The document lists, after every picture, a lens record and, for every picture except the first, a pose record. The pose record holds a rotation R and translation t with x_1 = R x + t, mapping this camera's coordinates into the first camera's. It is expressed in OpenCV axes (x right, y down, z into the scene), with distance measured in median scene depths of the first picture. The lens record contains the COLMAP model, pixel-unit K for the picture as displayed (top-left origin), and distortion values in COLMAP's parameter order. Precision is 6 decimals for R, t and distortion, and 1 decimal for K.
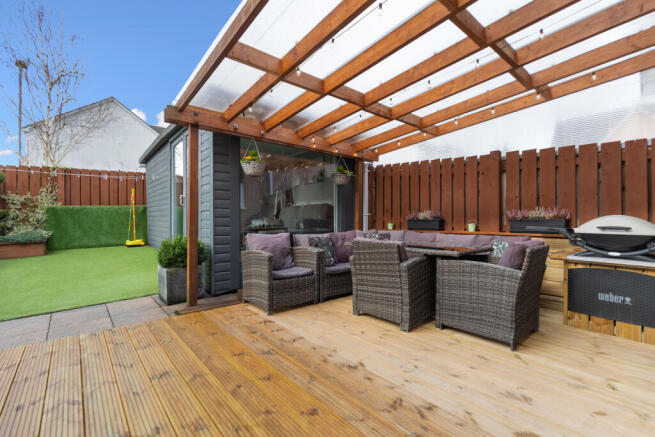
lens RADIAL K [[302.1, 0, 339.1], [0, 302.1, 218.9], [0, 0, 1]] dist [0.005277, -0.001756]
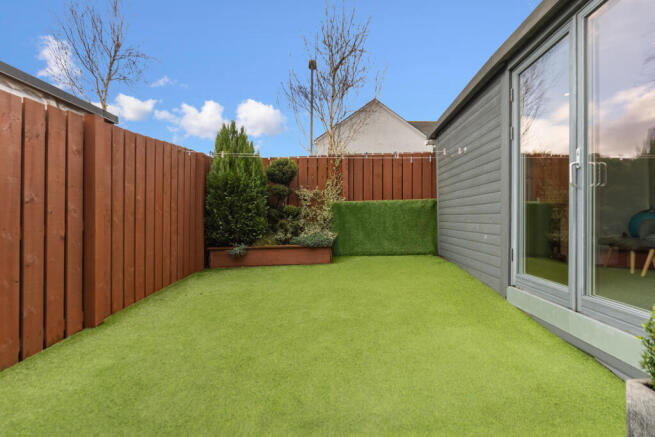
lens RADIAL K [[331.3, 0, 328.6], [0, 331.3, 218.1], [0, 0, 1]] dist [-0.001073, -0.000087]
pose [[0.723888, 0.006234, -0.689890, -0.344907], [-0.006511, 0.999976, 0.002203, -0.000538], [0.689887, 0.002897, 0.723911, 0.336271]]
